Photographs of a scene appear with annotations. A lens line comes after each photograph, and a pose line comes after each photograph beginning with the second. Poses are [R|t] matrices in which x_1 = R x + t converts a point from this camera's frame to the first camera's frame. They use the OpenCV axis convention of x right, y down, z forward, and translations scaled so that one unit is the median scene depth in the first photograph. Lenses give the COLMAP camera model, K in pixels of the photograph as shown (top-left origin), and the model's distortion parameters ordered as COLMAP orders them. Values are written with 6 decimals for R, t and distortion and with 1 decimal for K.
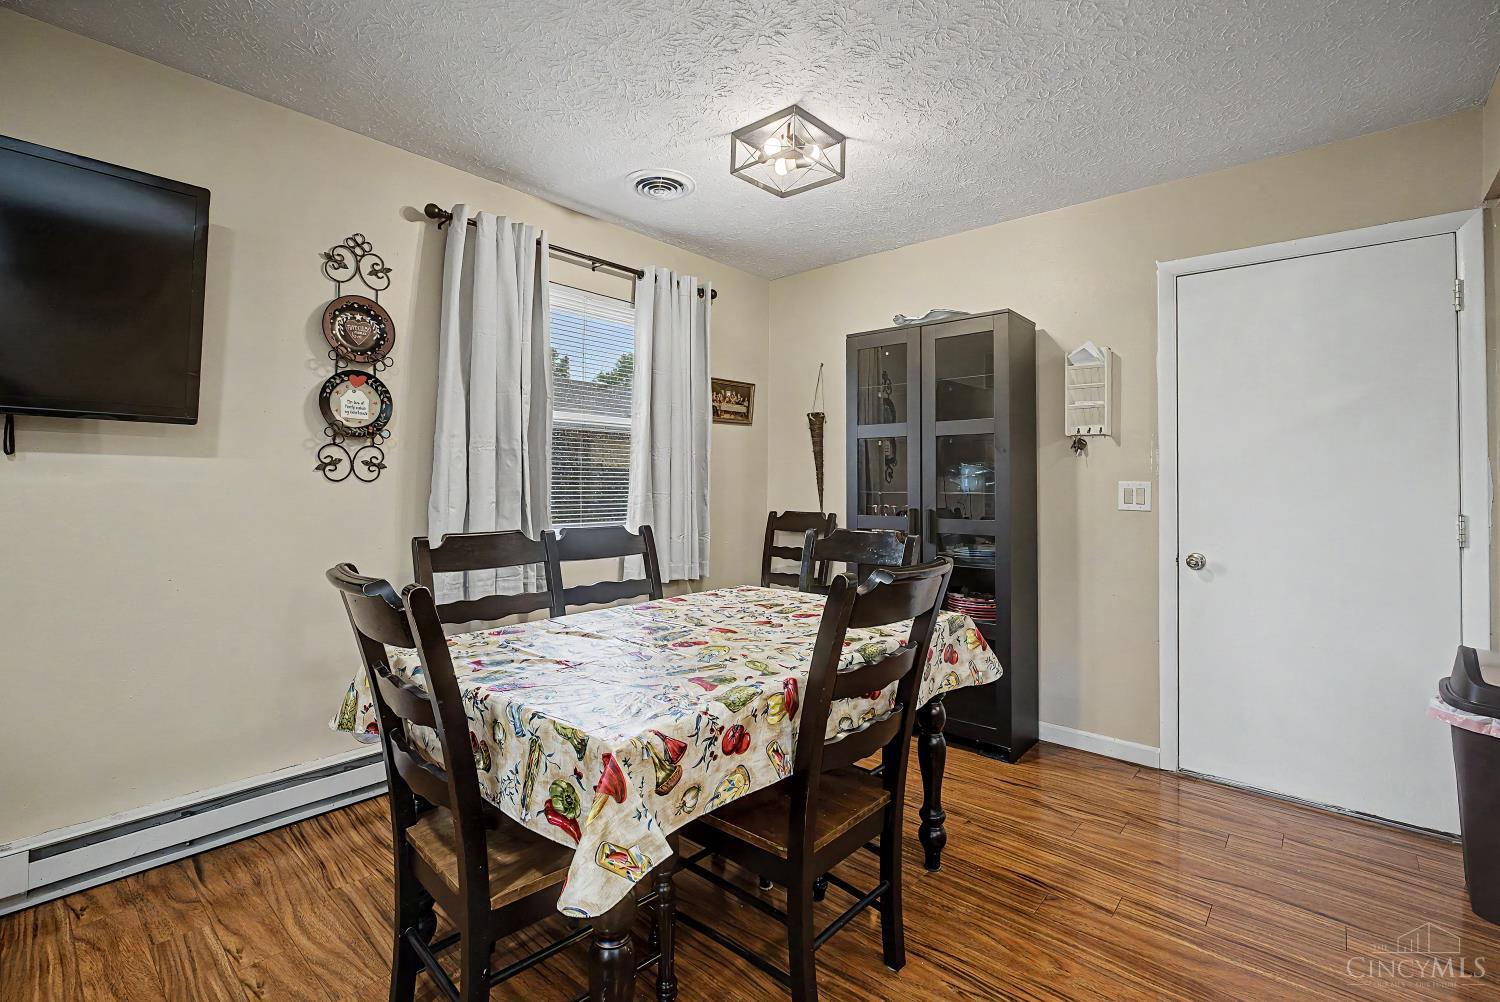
lens RADIAL K [[680.3, 0, 800.7], [0, 680.3, 477.1], [0, 0, 1]] dist [-0.001309, -0.000008]
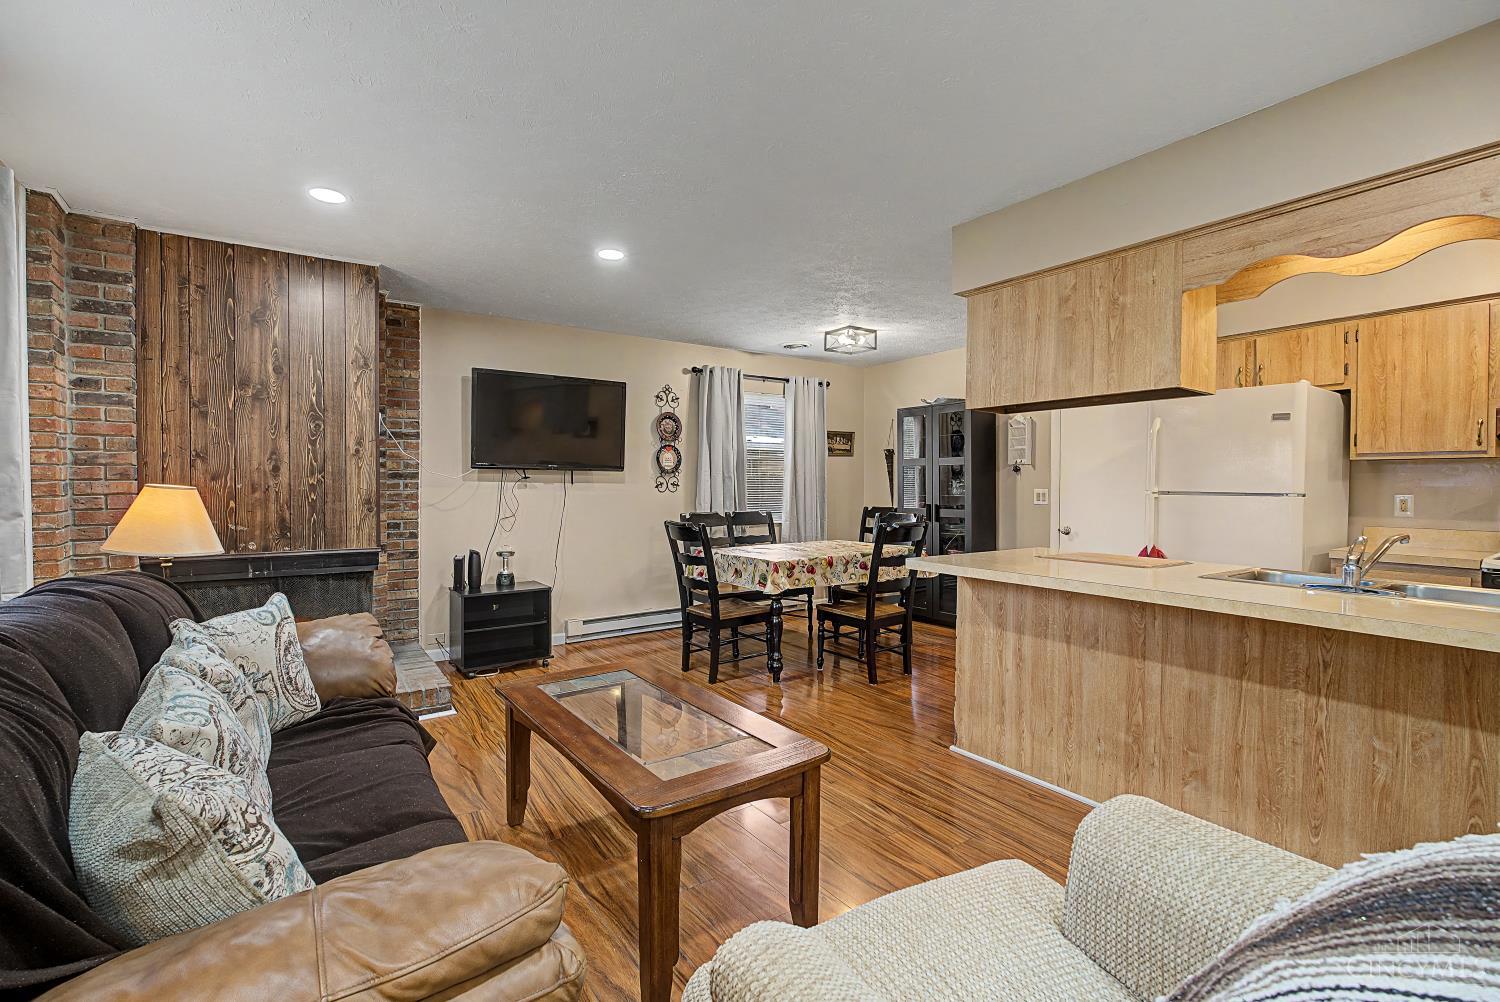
lens RADIAL K [[660.6, 0, 746.4], [0, 660.6, 491.3], [0, 0, 1]] dist [-0.008947, -0.000373]
pose [[0.951848, -0.006703, -0.306497, 0.287914], [0.011875, 0.999817, 0.015012, -0.026333], [0.306340, -0.017929, 0.951753, -1.049245]]
